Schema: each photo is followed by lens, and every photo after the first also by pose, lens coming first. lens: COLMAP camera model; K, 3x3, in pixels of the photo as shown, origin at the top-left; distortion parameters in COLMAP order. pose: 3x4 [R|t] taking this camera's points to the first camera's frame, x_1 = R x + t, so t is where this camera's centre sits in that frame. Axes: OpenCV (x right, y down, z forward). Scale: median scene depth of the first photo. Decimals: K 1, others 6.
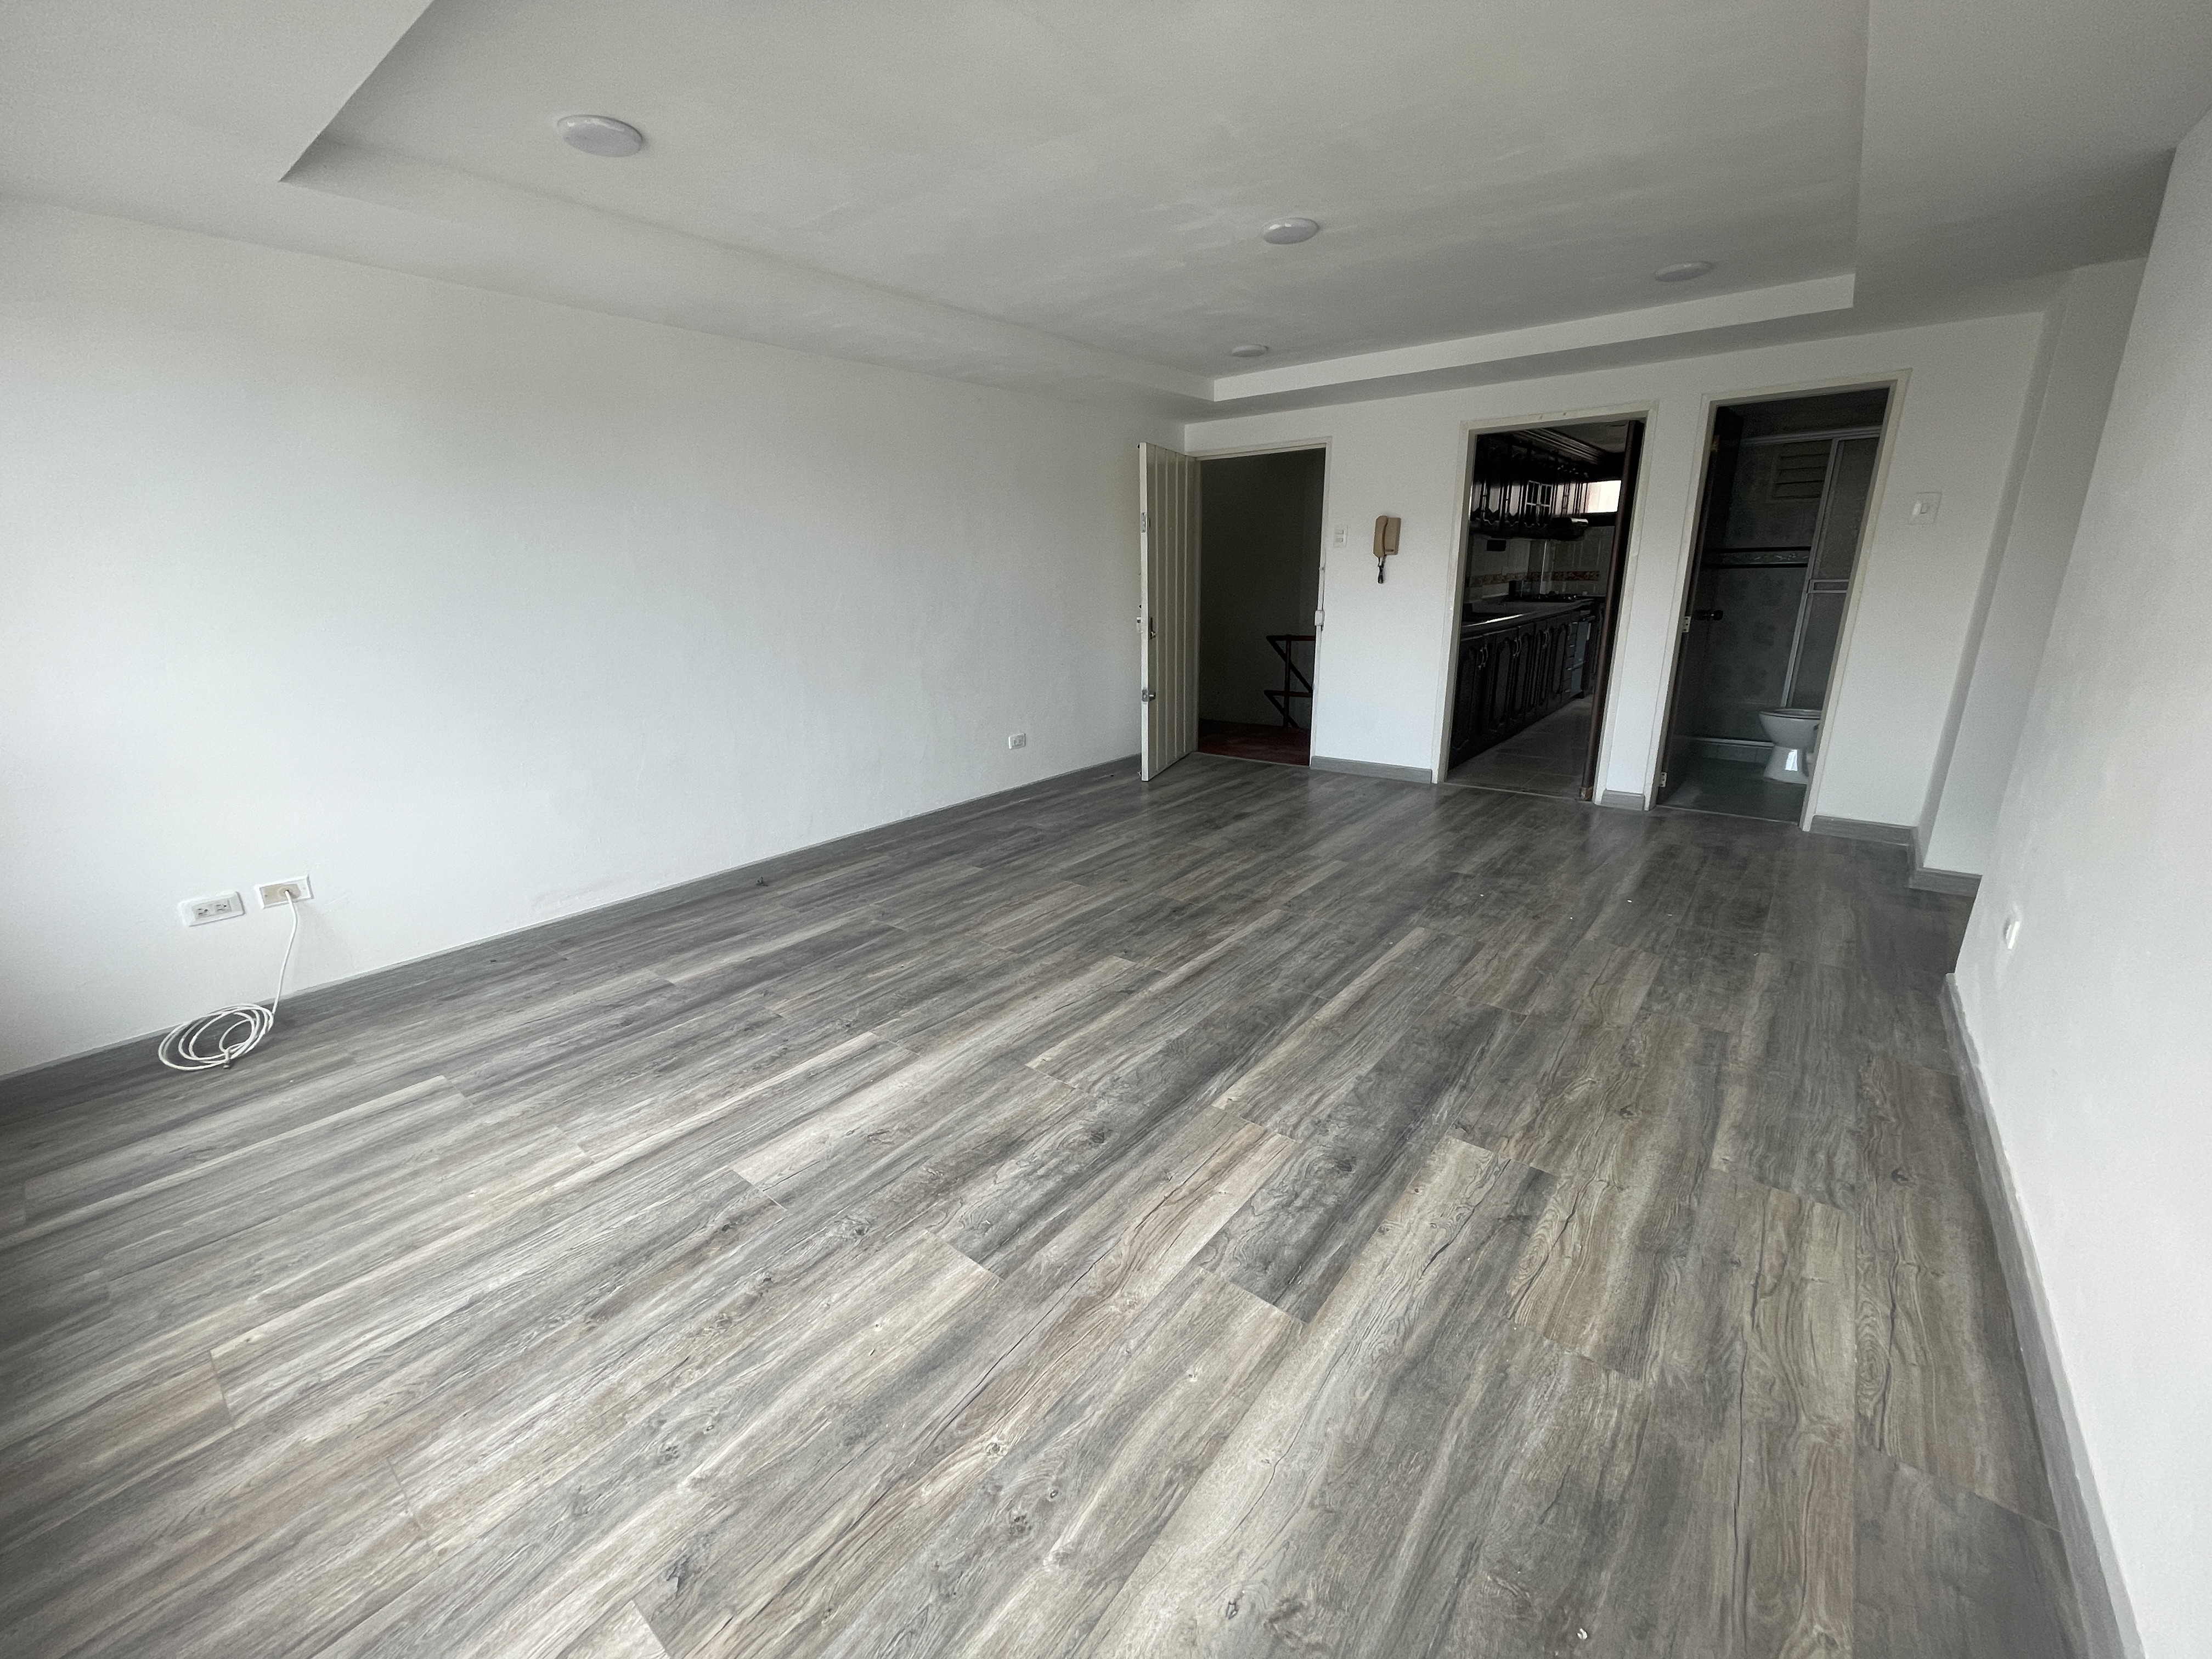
lens RADIAL K [[895.0, 0, 1101.8], [0, 895.0, 826.4], [0, 0, 1]] dist [0.002969, 0.000317]
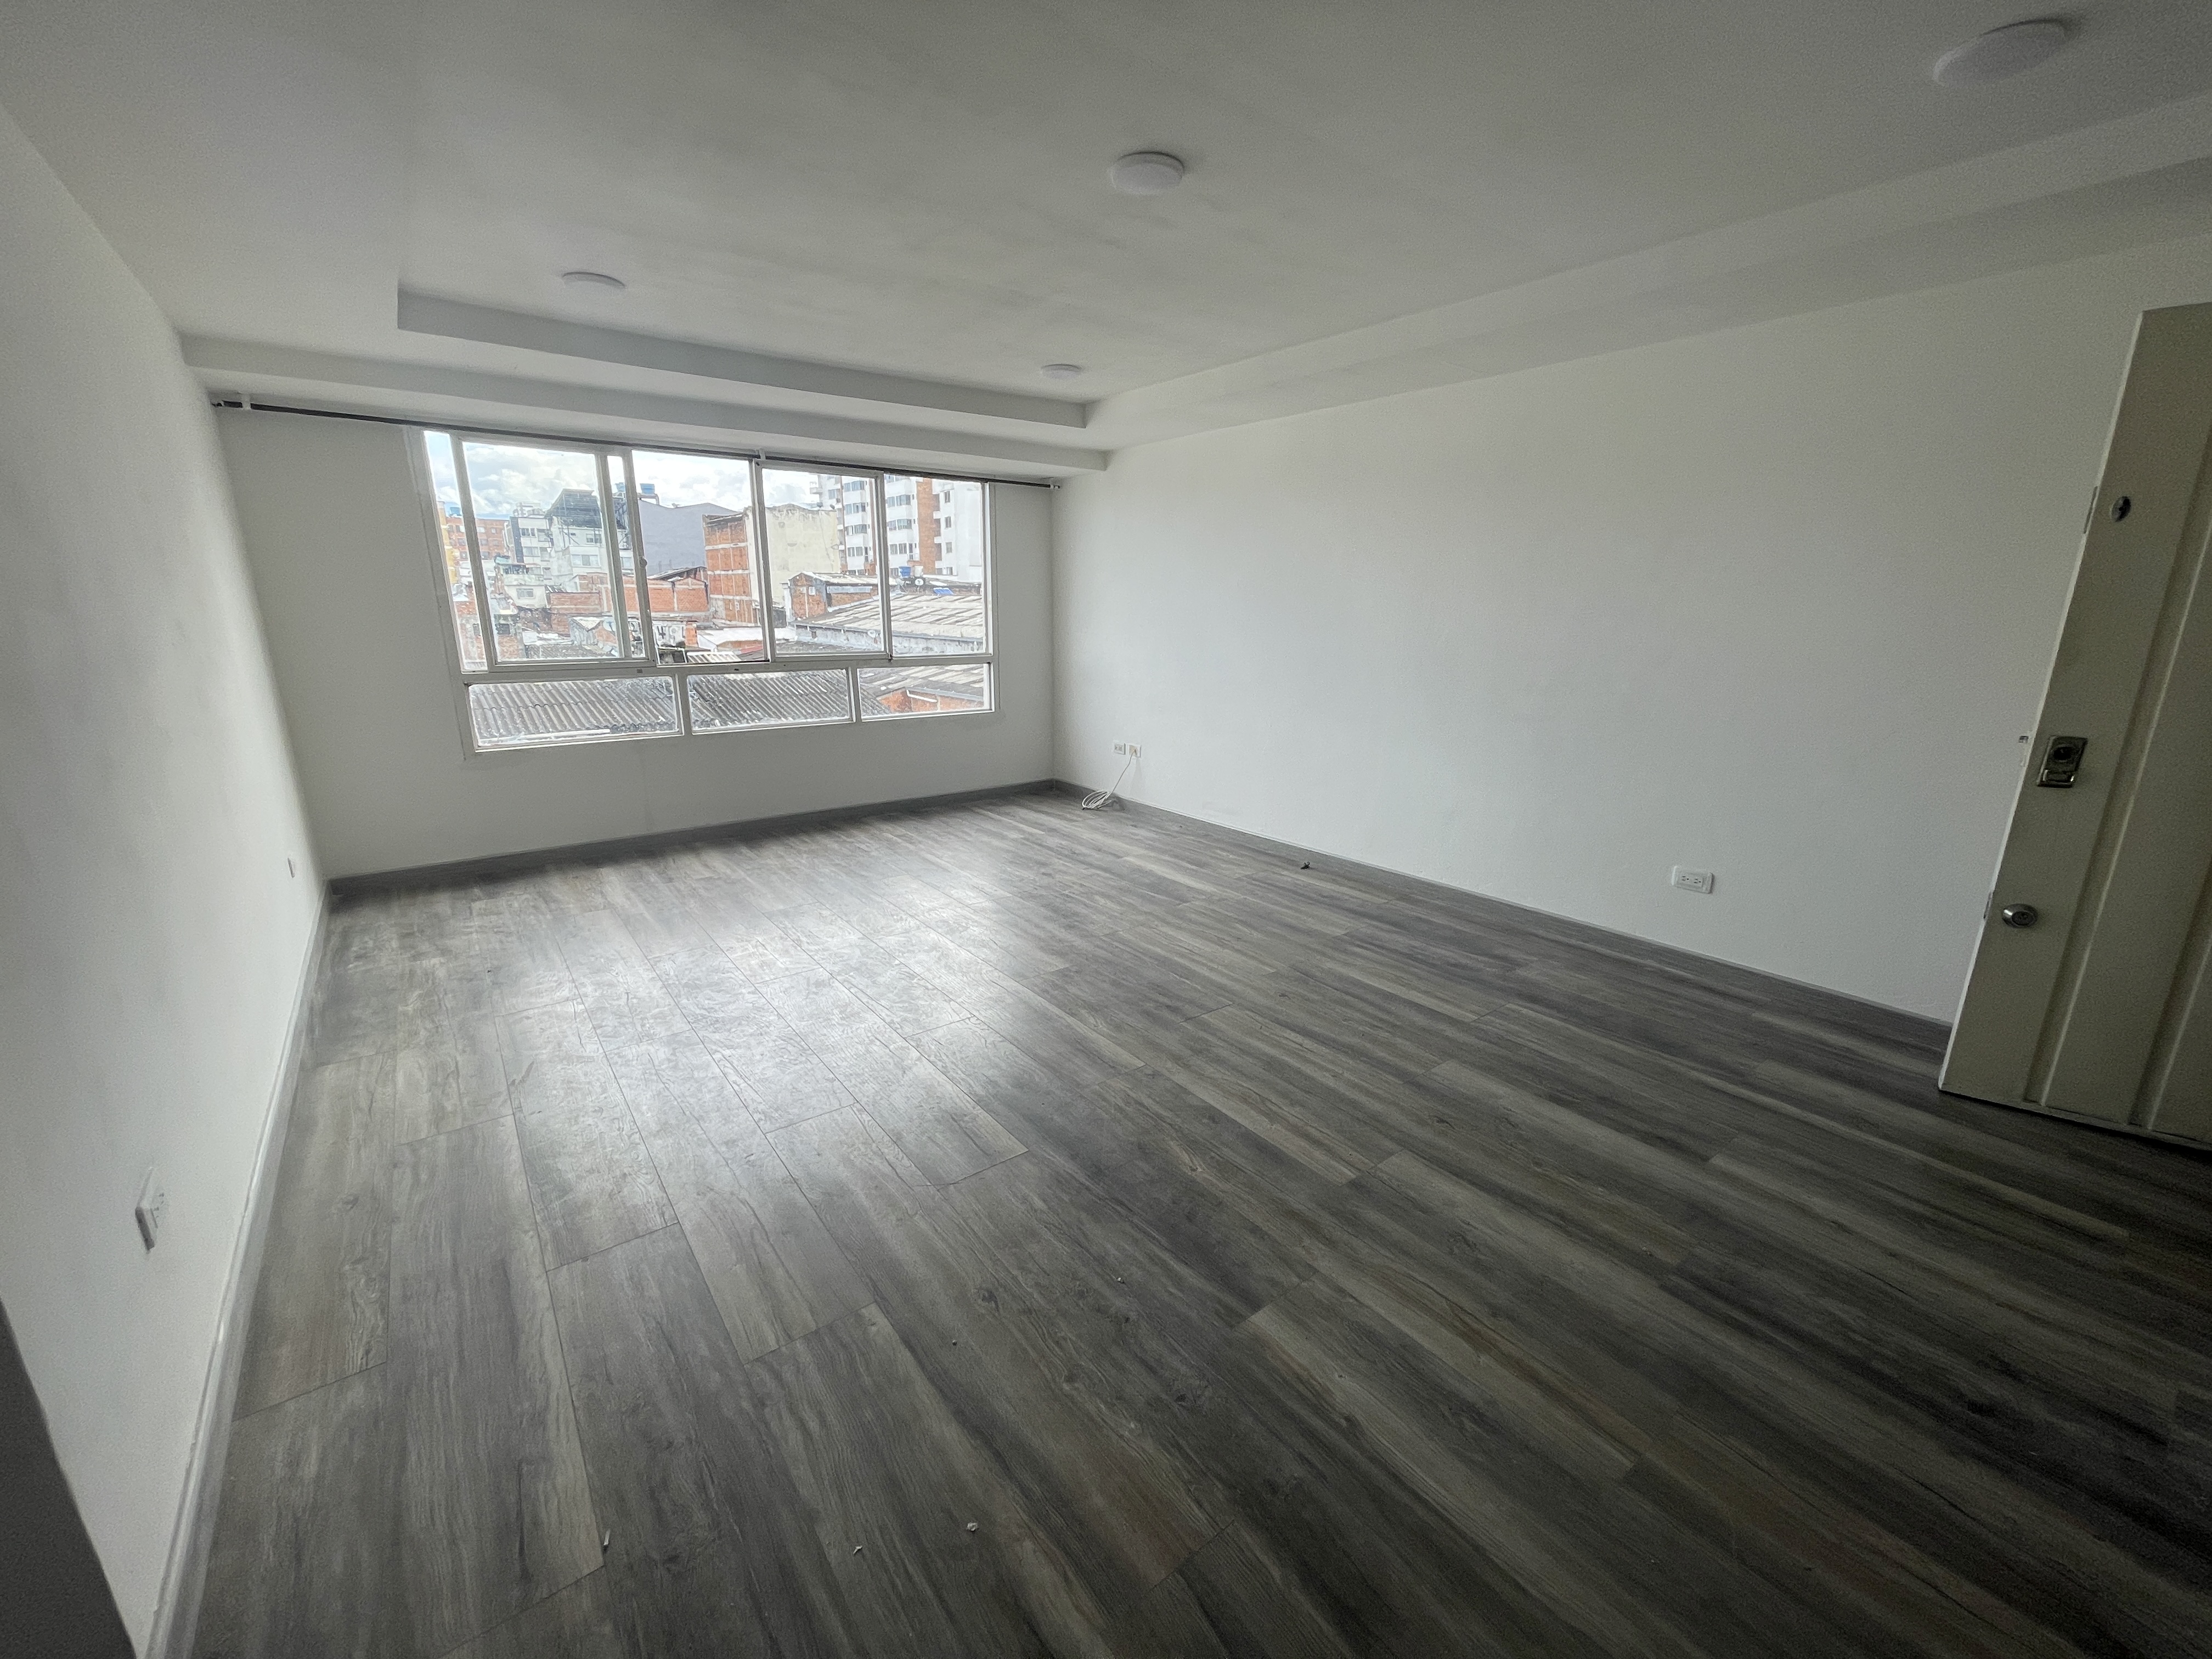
lens RADIAL K [[895.0, 0, 1101.8], [0, 895.0, 826.4], [0, 0, 1]] dist [0.002969, 0.000317]
pose [[-0.247970, 0.255493, -0.934470, 0.853389], [-0.268542, 0.908668, 0.319699, -0.318589], [0.930804, 0.330220, -0.156712, 1.017895]]
